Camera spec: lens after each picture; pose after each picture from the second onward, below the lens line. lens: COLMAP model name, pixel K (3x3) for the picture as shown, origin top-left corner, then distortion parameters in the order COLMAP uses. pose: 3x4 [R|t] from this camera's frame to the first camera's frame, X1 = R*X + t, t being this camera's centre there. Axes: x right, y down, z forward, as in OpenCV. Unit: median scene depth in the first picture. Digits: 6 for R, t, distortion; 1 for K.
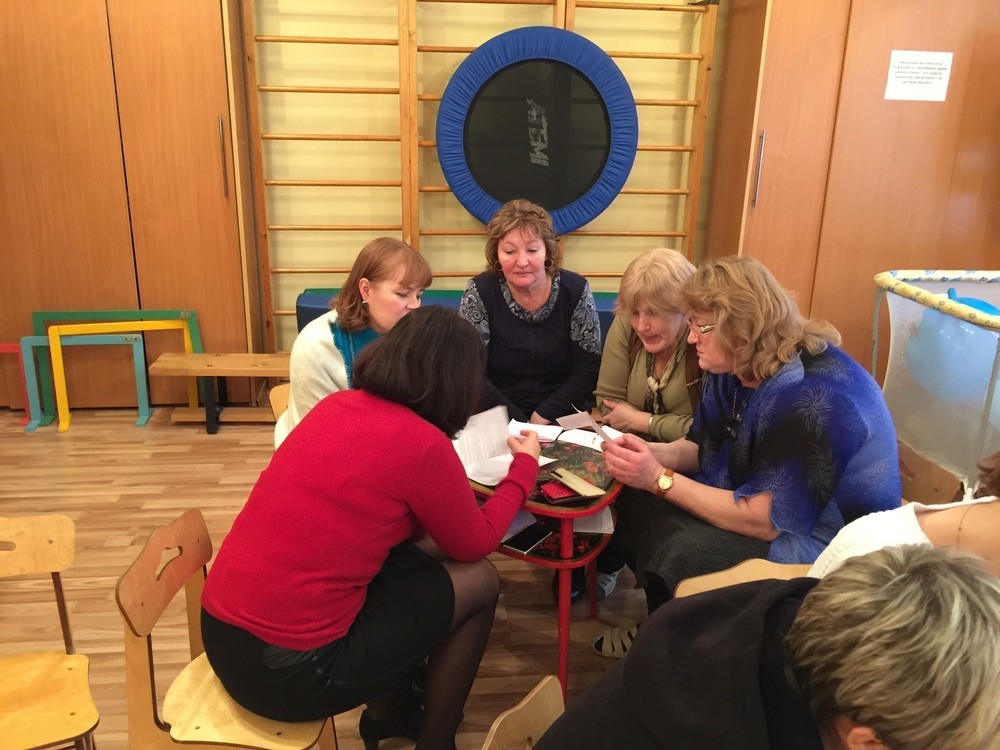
lens RADIAL K [[844.4, 0, 489.7], [0, 844.4, 371.7], [0, 0, 1]] dist [0.083535, -0.097703]
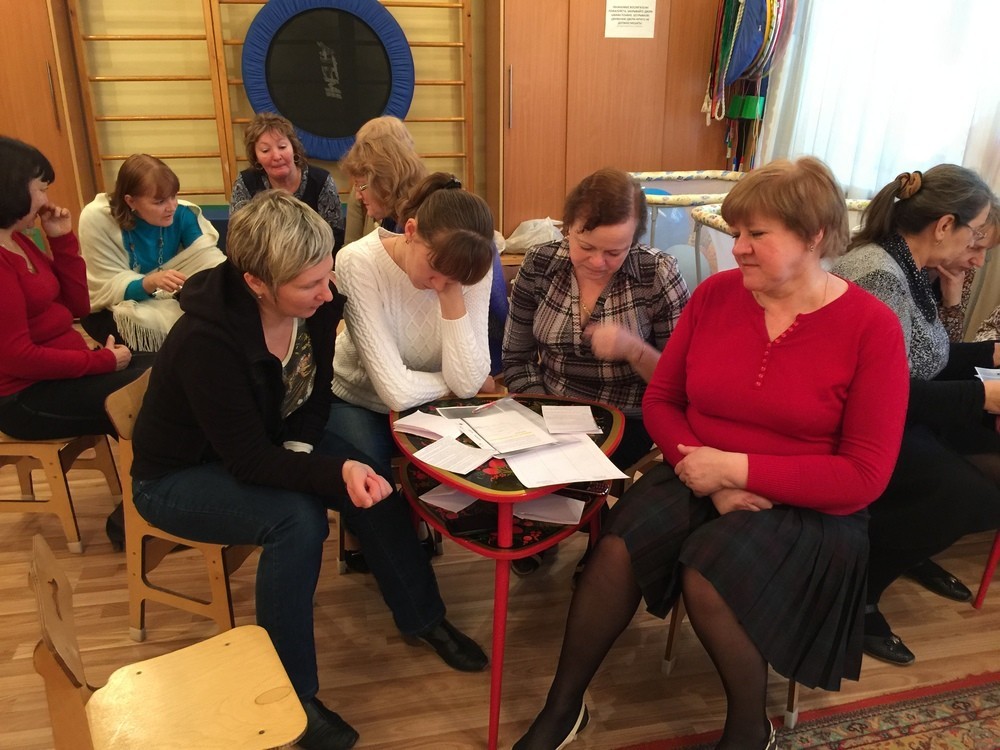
lens RADIAL K [[843.9, 0, 499.4], [0, 843.9, 370.1], [0, 0, 1]] dist [0.086285, -0.112600]
pose [[0.993996, -0.059234, 0.091991, 0.160035], [0.055958, 0.997717, 0.037800, 0.109763], [-0.094020, -0.032426, 0.995042, -0.237582]]
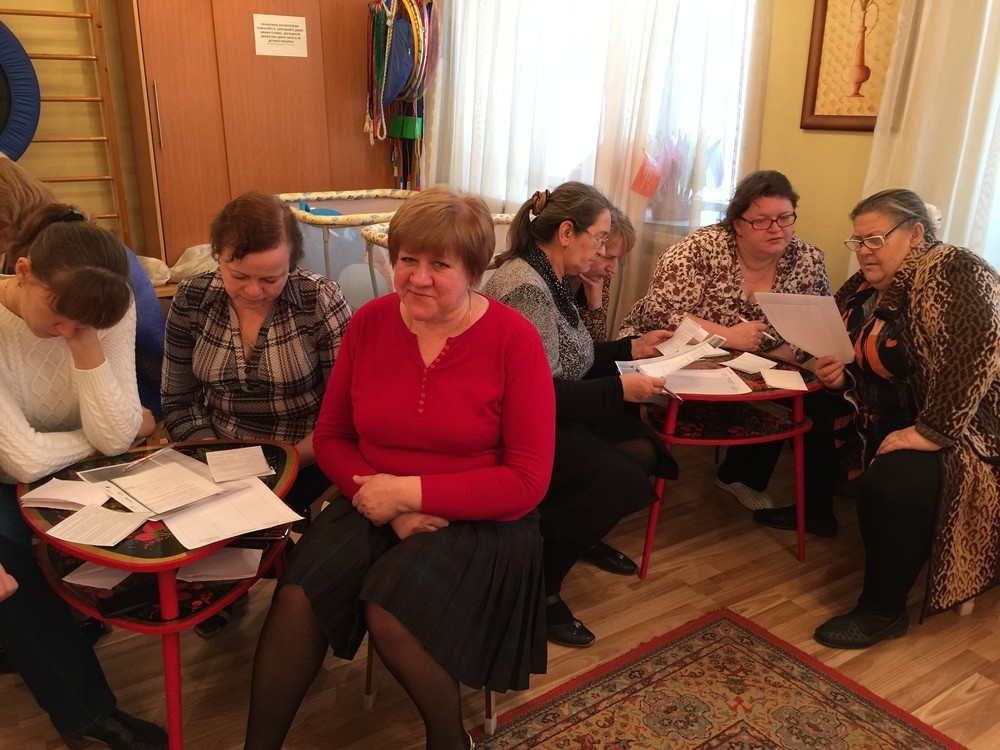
lens RADIAL K [[844.4, 0, 489.7], [0, 844.4, 371.7], [0, 0, 1]] dist [0.083535, -0.097703]
pose [[0.896742, -0.156318, 0.414028, 0.181360], [0.146726, 0.987642, 0.055094, 0.105187], [-0.417523, 0.011343, 0.908596, -0.229429]]
